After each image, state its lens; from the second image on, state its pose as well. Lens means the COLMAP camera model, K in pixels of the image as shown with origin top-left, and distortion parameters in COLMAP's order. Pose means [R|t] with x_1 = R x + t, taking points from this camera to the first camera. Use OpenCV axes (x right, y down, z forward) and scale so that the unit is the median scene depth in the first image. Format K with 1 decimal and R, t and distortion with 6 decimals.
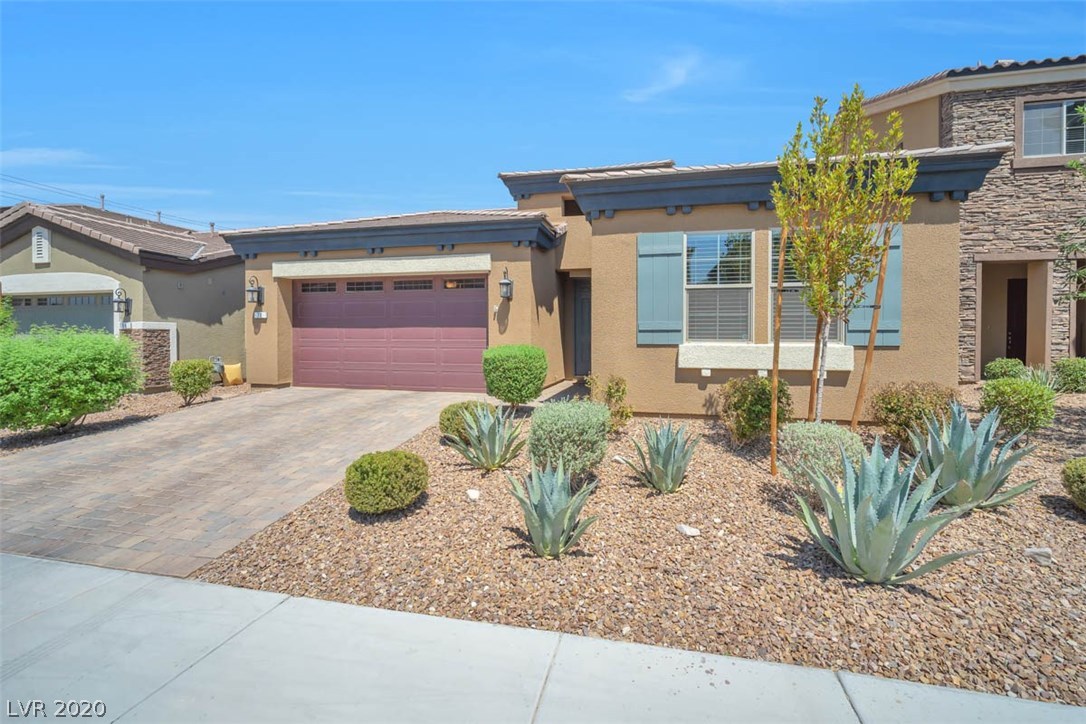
lens RADIAL K [[471.9, 0, 540.6], [0, 471.9, 360.8], [0, 0, 1]] dist [-0.011349, 0.001431]
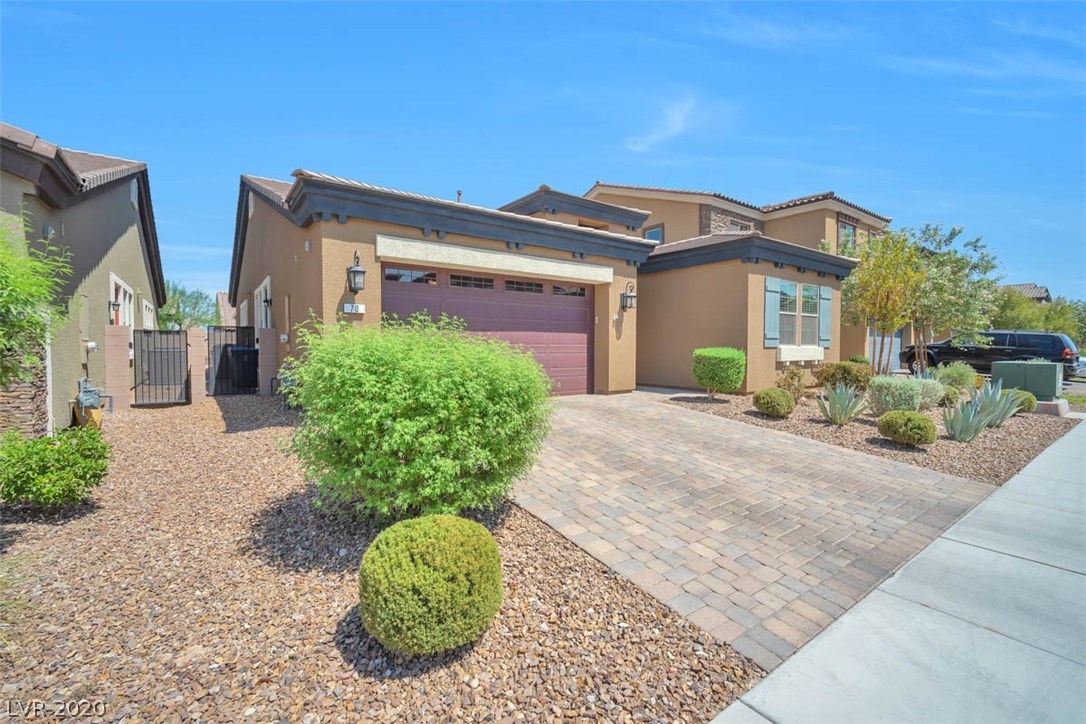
lens RADIAL K [[471.9, 0, 540.6], [0, 471.9, 360.8], [0, 0, 1]] dist [-0.011349, 0.001431]
pose [[0.653870, -0.024426, 0.756213, -0.947648], [0.039687, 0.999210, -0.002041, -0.010339], [-0.755565, 0.031346, 0.654323, 0.361256]]
